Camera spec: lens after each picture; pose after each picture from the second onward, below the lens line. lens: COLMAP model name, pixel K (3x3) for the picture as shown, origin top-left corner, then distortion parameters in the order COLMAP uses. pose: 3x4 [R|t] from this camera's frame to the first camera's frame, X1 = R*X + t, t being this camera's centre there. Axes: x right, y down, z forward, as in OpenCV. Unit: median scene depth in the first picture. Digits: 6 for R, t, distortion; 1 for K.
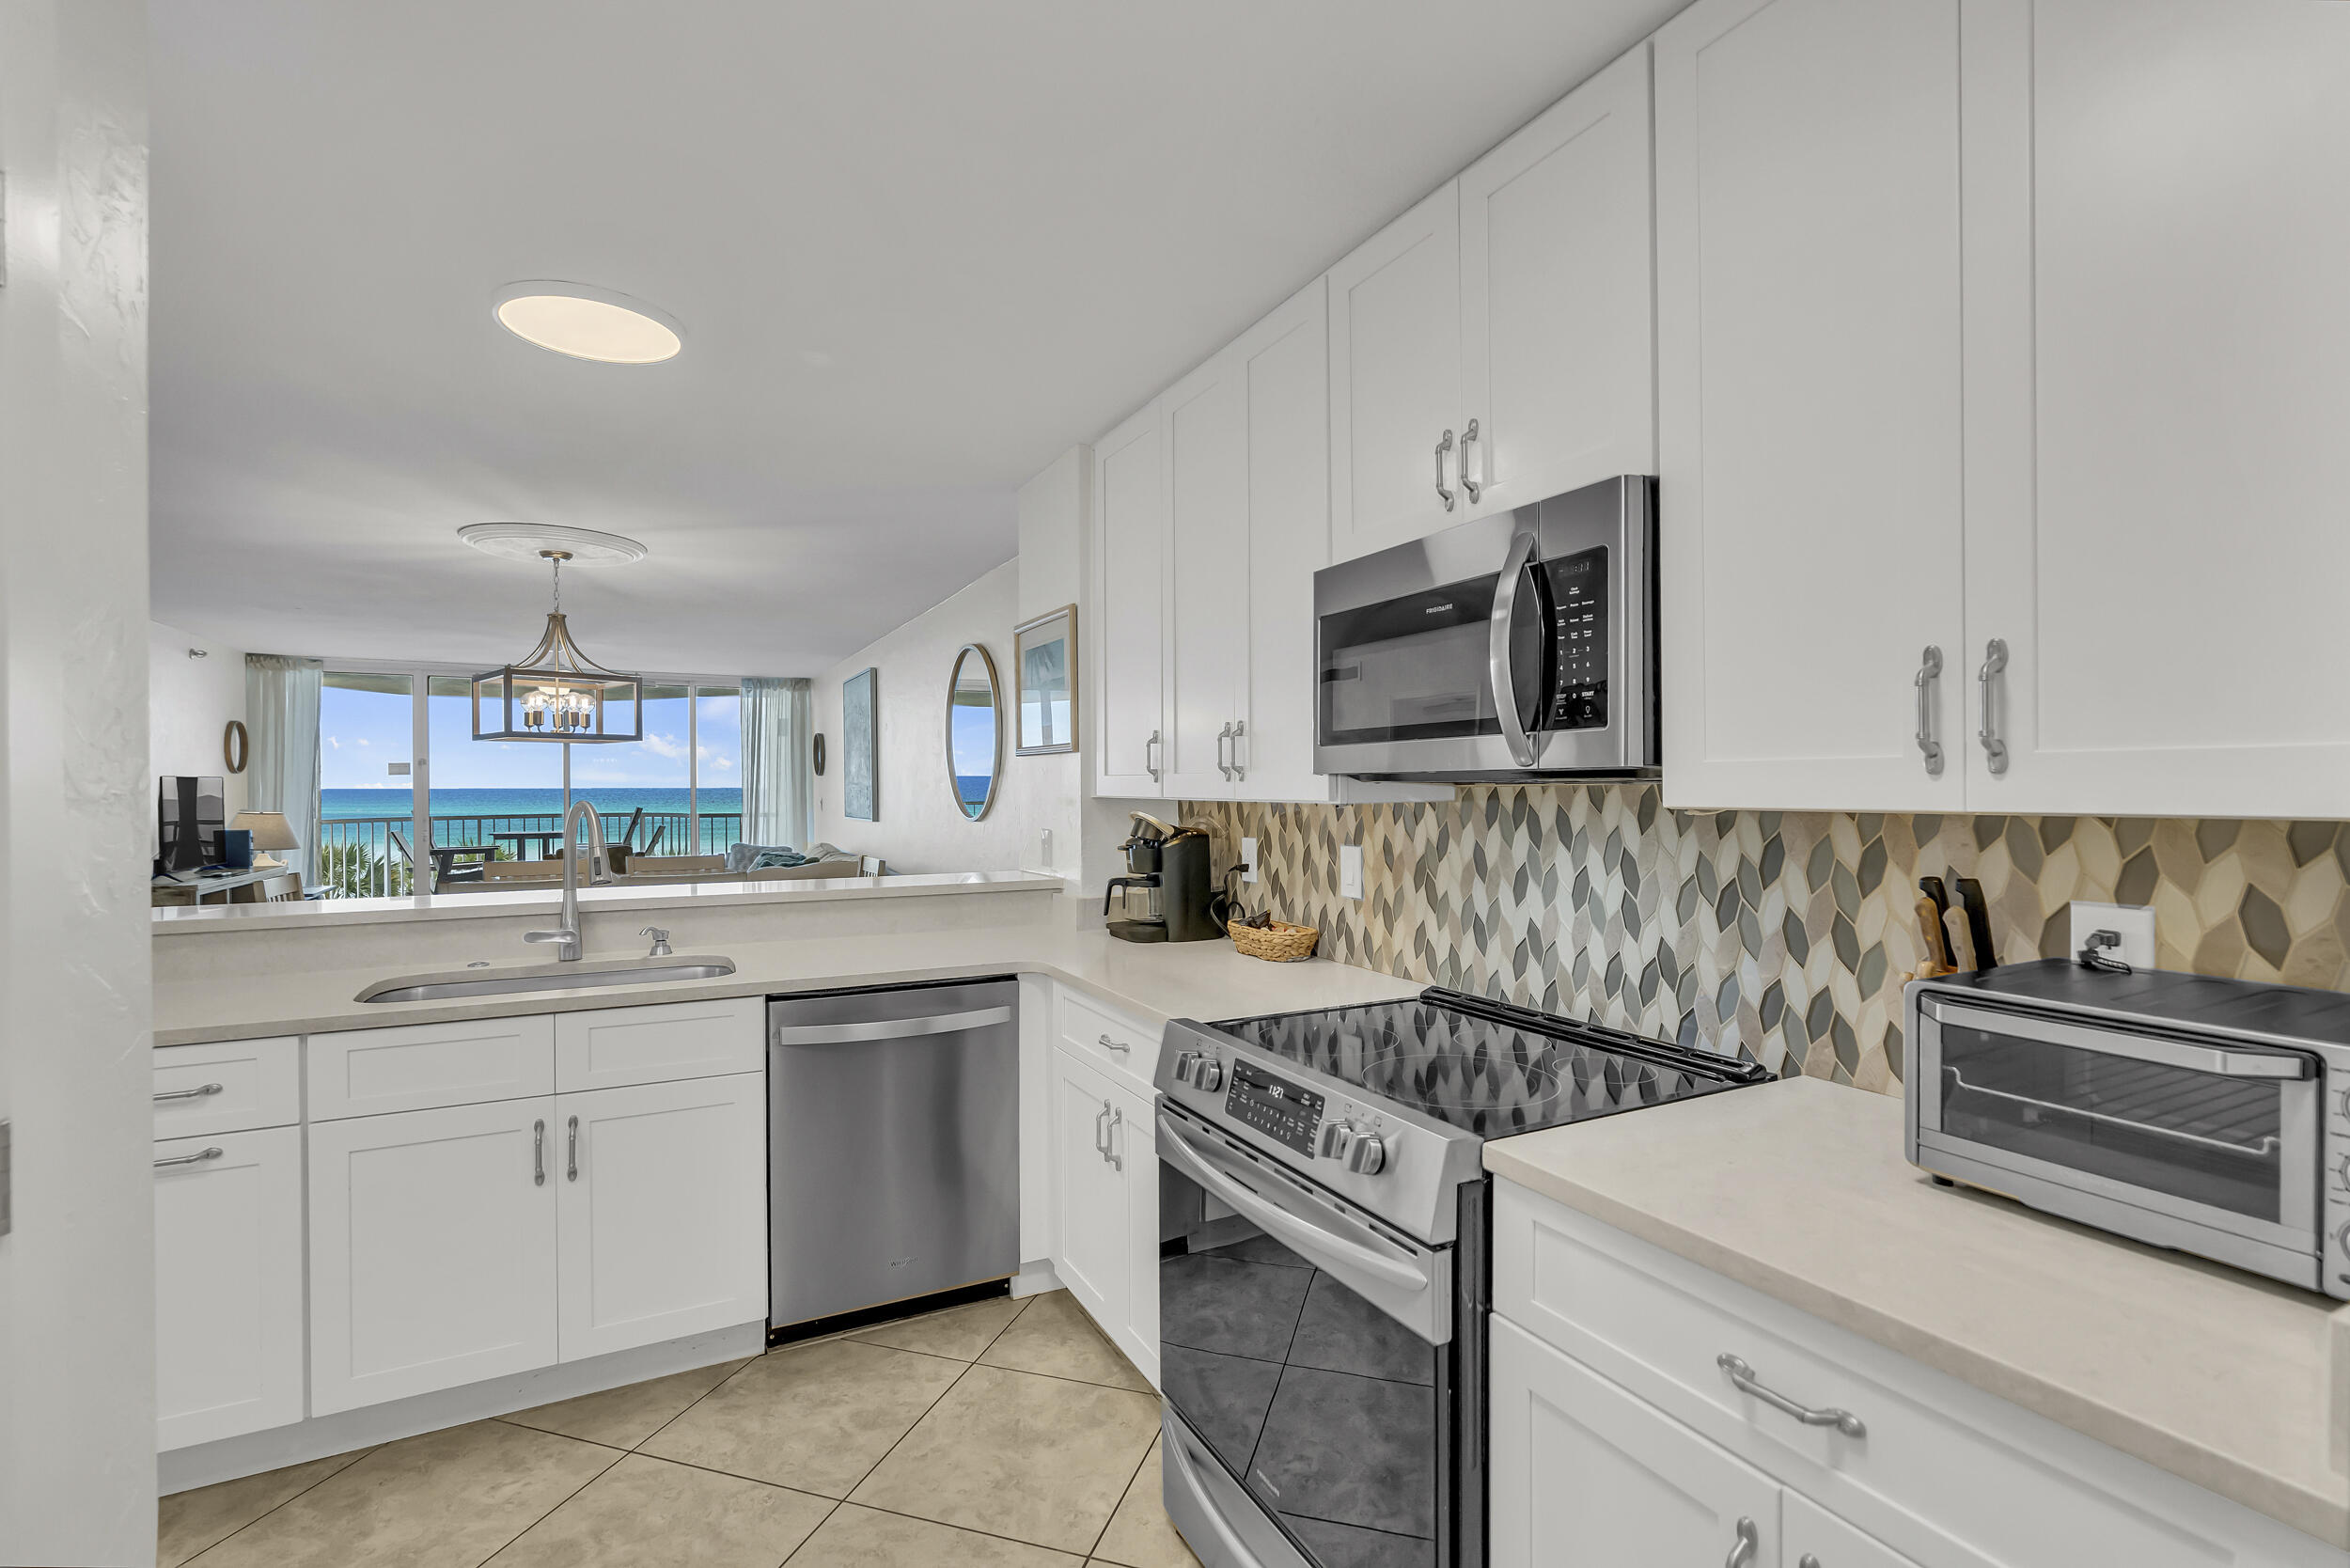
lens RADIAL K [[1058.3, 0, 1184.5], [0, 1058.3, 795.5], [0, 0, 1]] dist [-0.007079, 0.001924]
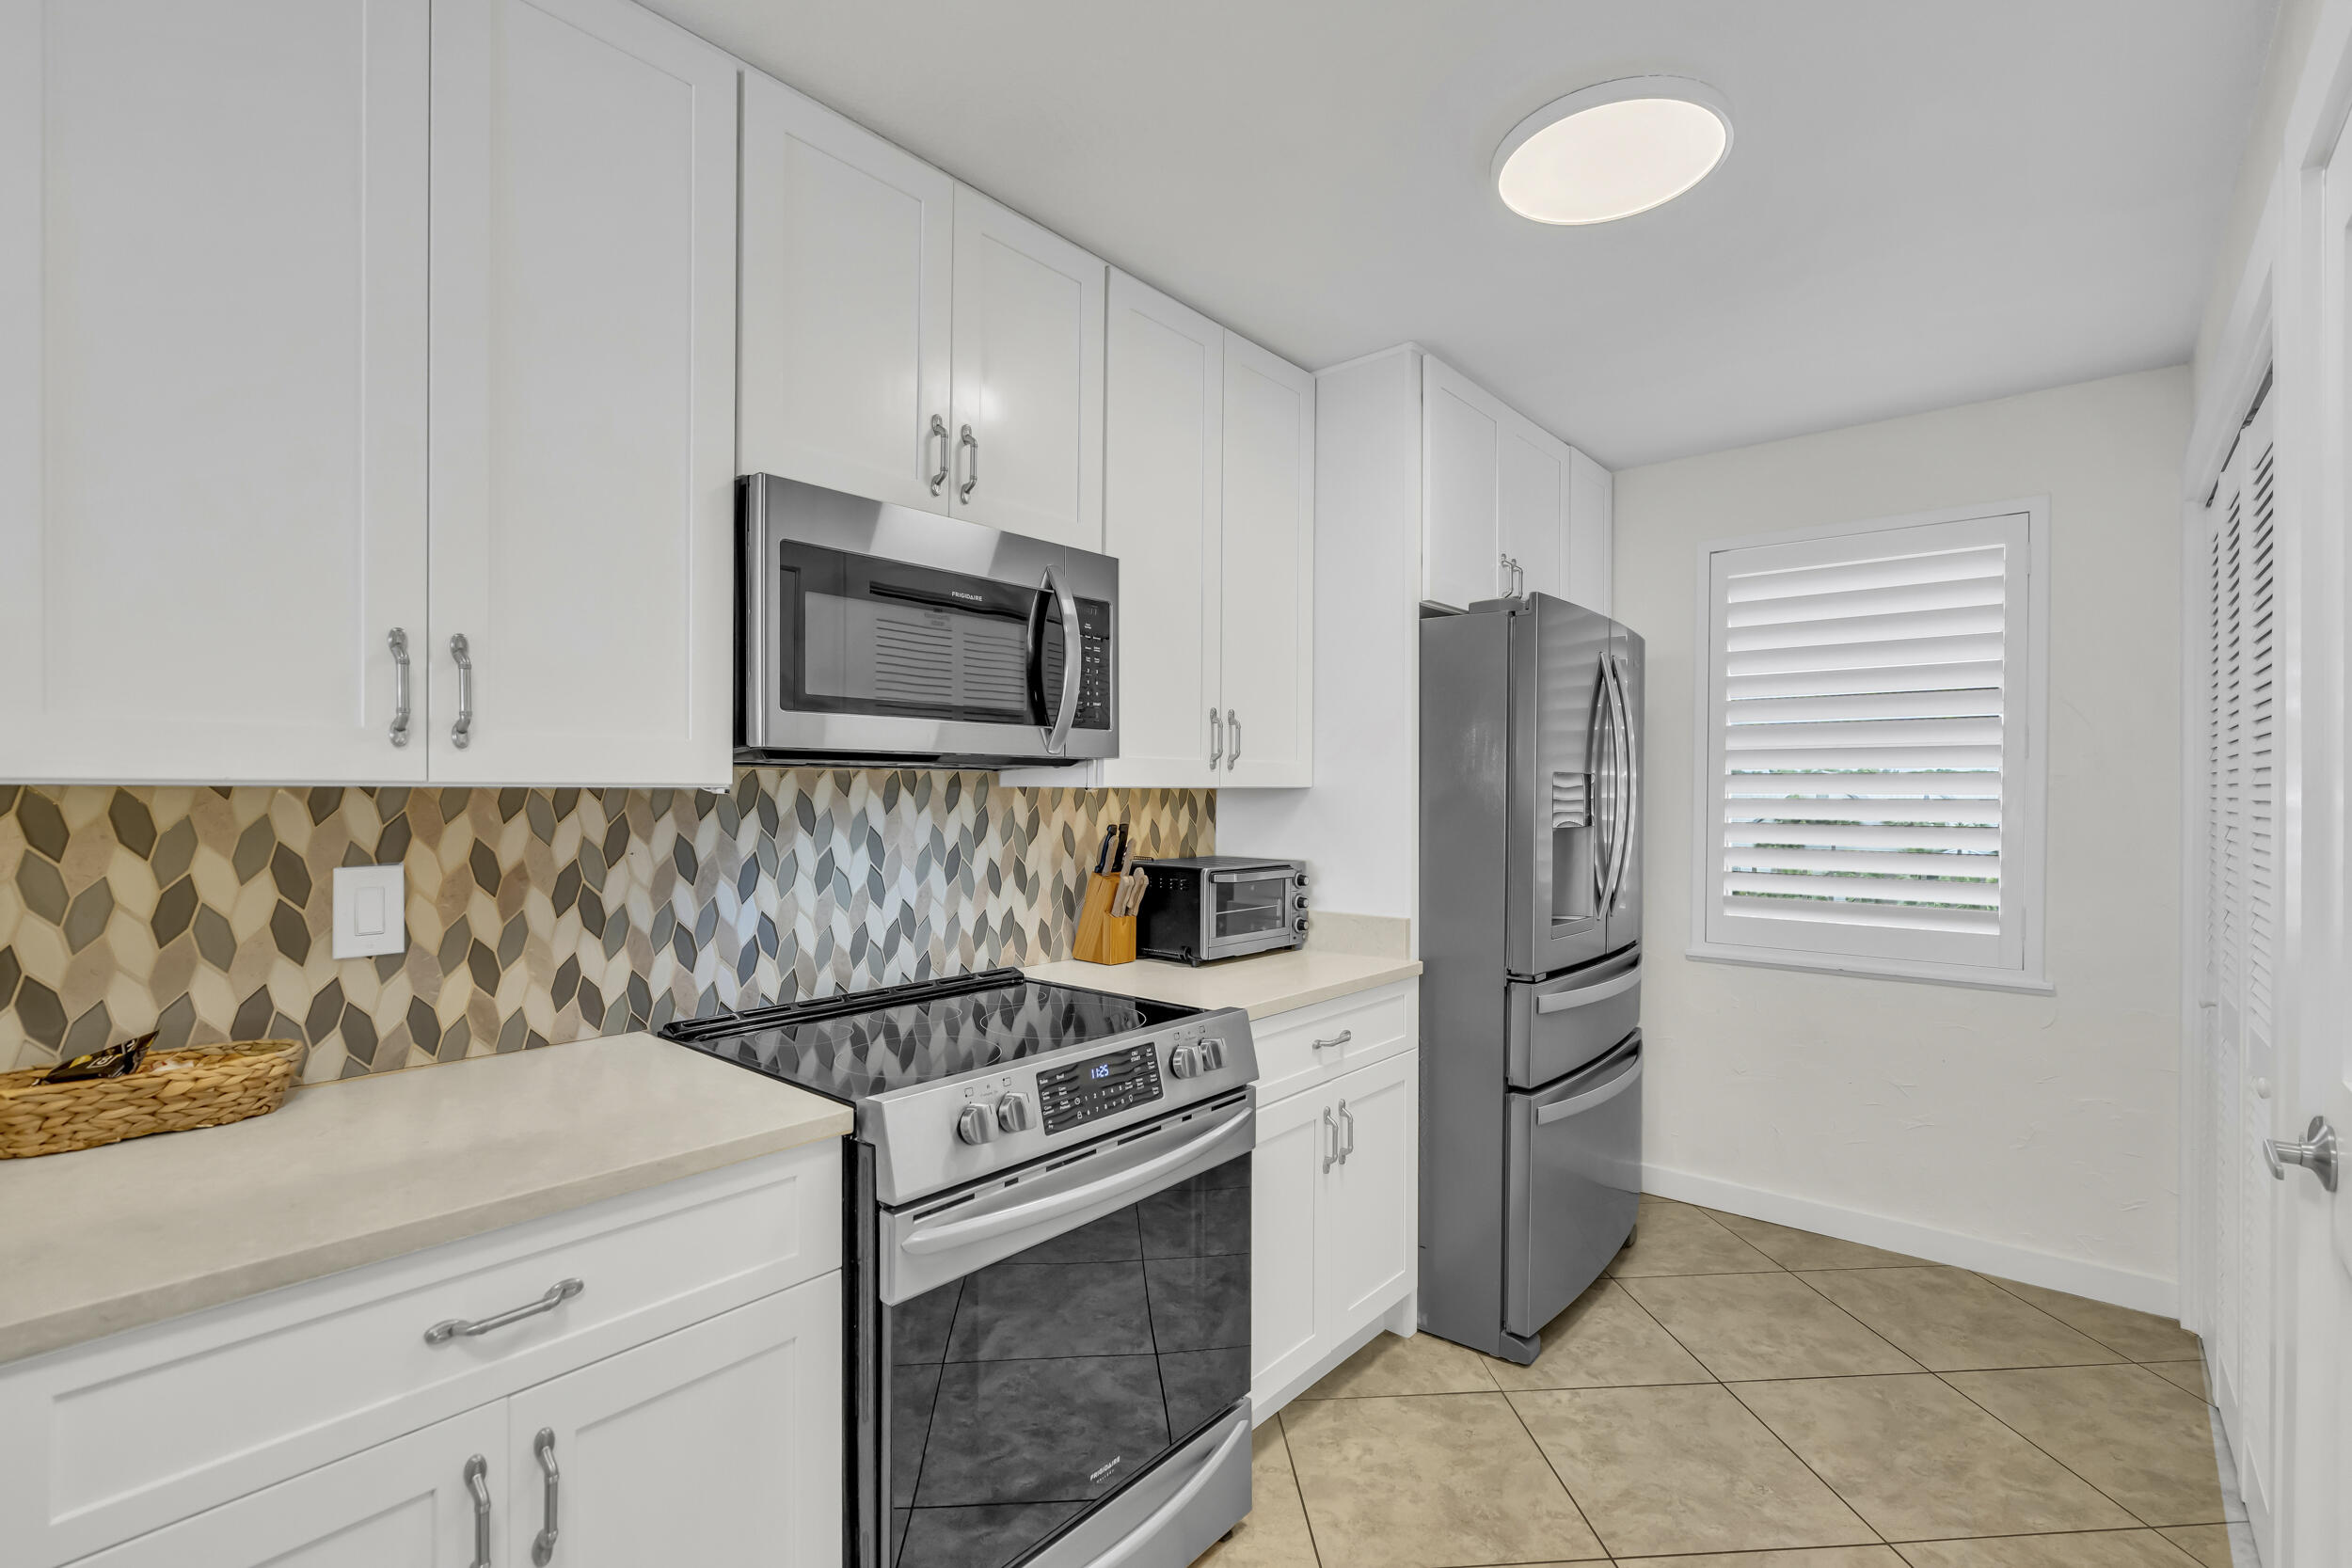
lens RADIAL K [[1059.1, 0, 1209.3], [0, 1059.1, 790.0], [0, 0, 1]] dist [-0.007079, 0.001924]
pose [[-0.383113, 0.001915, 0.923700, -0.326308], [0.006000, 0.999982, 0.000415, 0.005467], [-0.923682, 0.005702, -0.383117, 0.479230]]
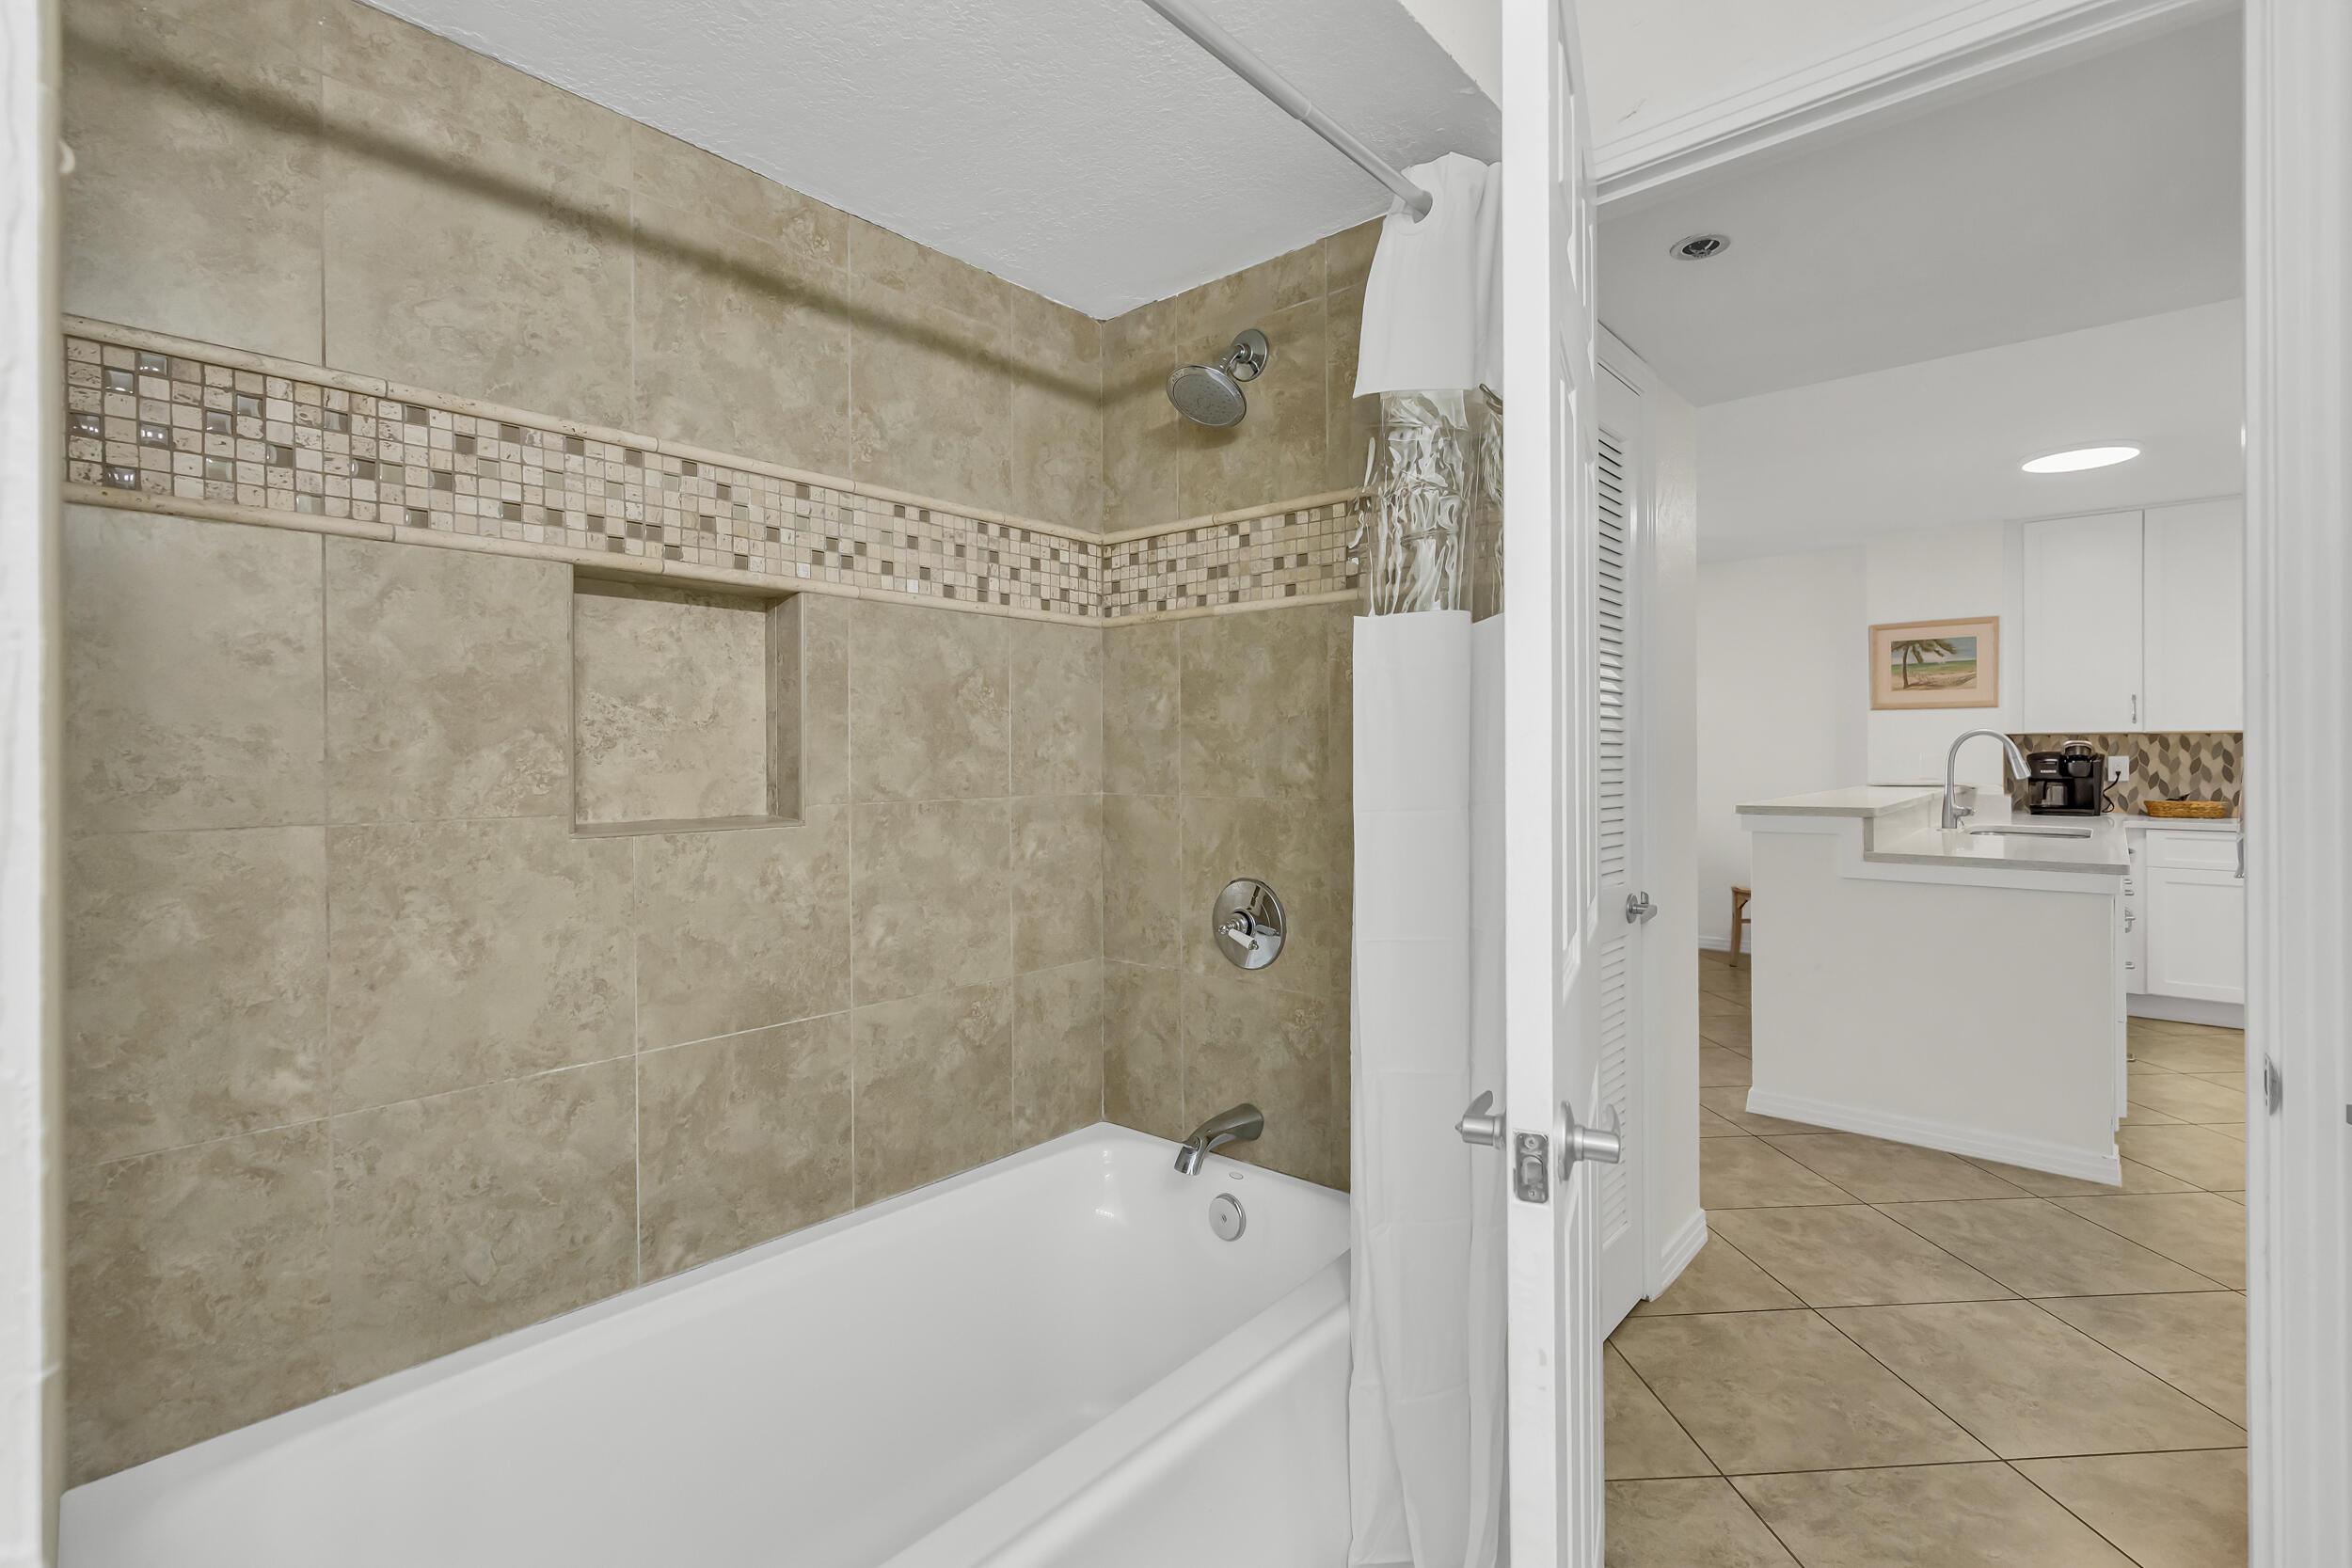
lens RADIAL K [[1059.1, 0, 1182.5], [0, 1059.1, 751.6], [0, 0, 1]] dist [-0.007079, 0.001924]
pose [[0.938730, 0.000715, 0.344652, -1.402750], [0.003769, 0.999917, -0.012338, 0.033720], [-0.344632, 0.012881, 0.938649, -0.078792]]
